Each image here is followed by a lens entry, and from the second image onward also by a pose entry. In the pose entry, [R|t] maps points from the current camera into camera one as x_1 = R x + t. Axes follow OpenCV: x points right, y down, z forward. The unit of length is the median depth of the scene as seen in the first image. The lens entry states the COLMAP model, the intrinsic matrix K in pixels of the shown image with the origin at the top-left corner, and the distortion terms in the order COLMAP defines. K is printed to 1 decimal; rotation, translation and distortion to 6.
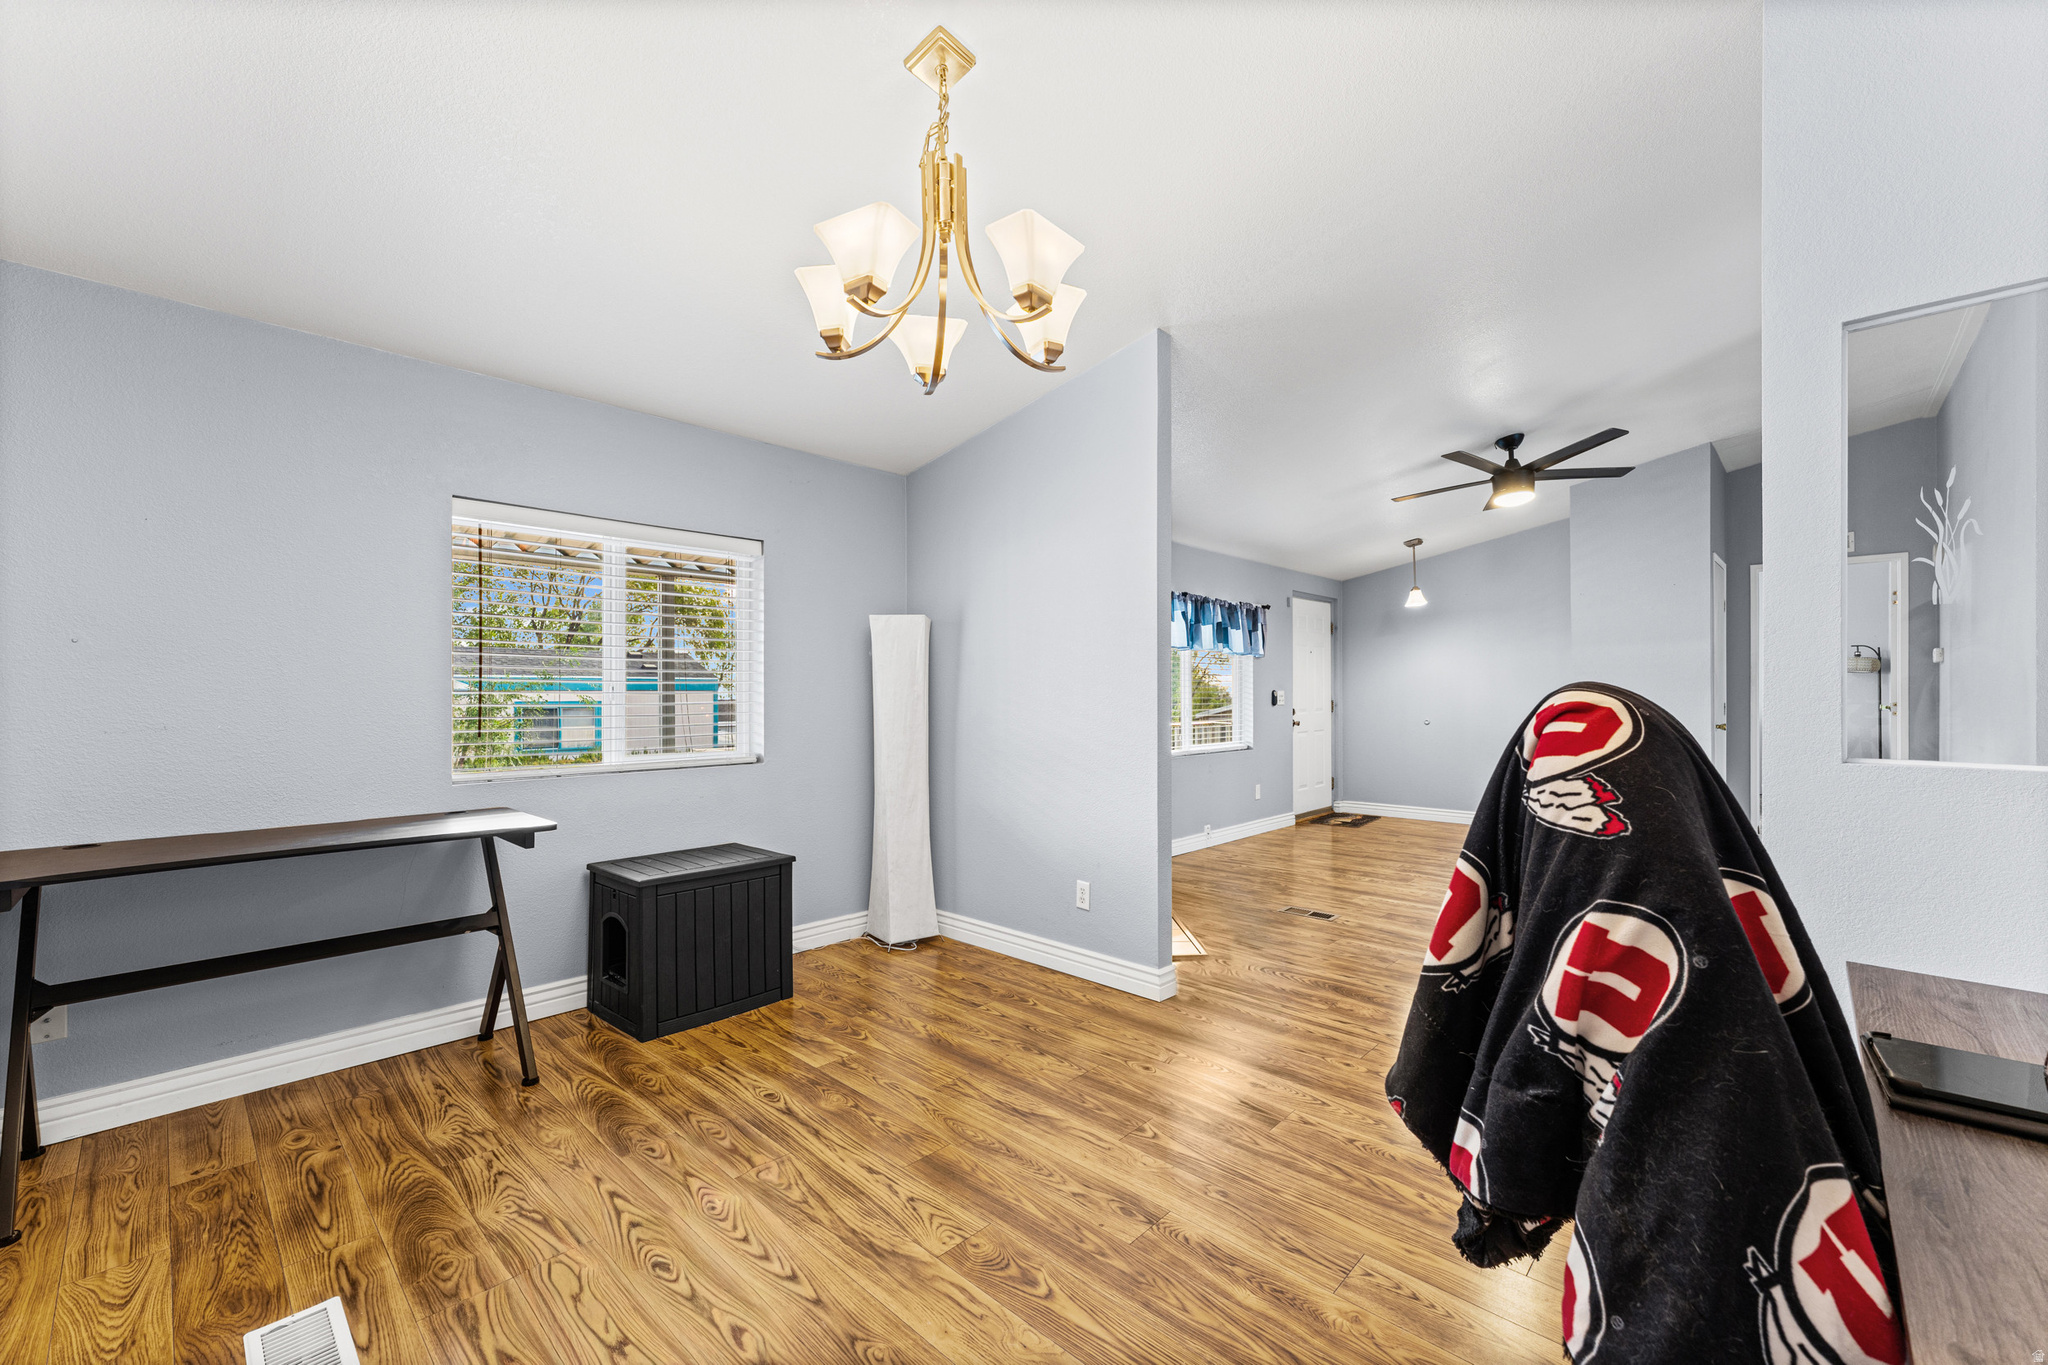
lens RADIAL K [[818.9, 0, 1015.6], [0, 818.9, 692.8], [0, 0, 1]] dist [-0.001759, -0.000441]
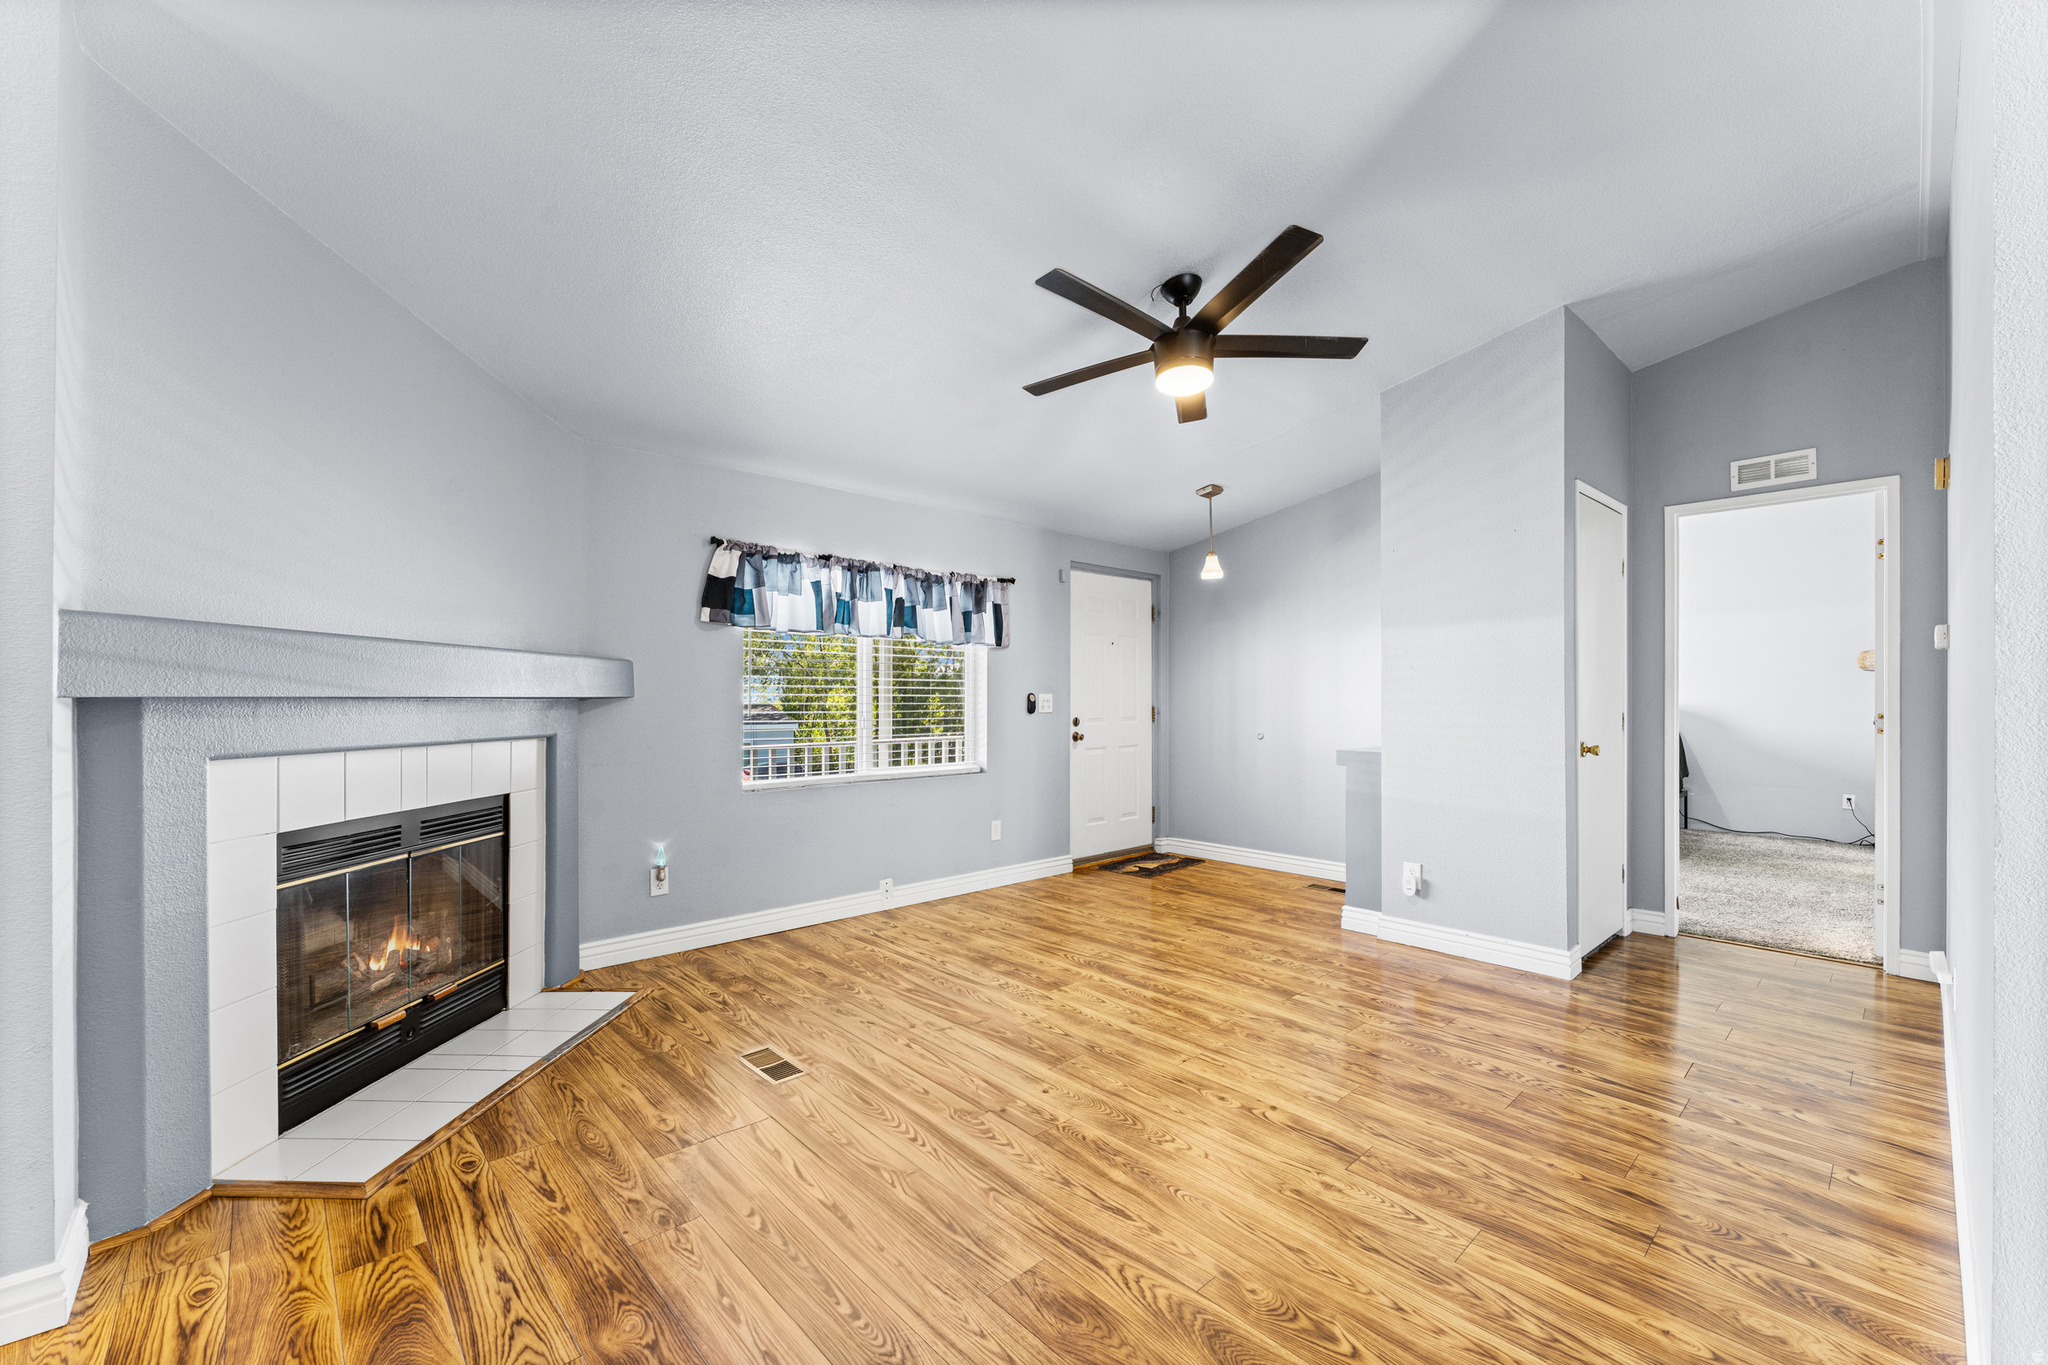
lens RADIAL K [[818.9, 0, 1019.4], [0, 818.9, 698.1], [0, 0, 1]] dist [-0.001759, -0.000441]
pose [[0.998441, 0.002332, -0.055773, 0.357056], [-0.002445, 0.999995, -0.001962, 0.003126], [0.055768, 0.002096, 0.998442, 0.260718]]
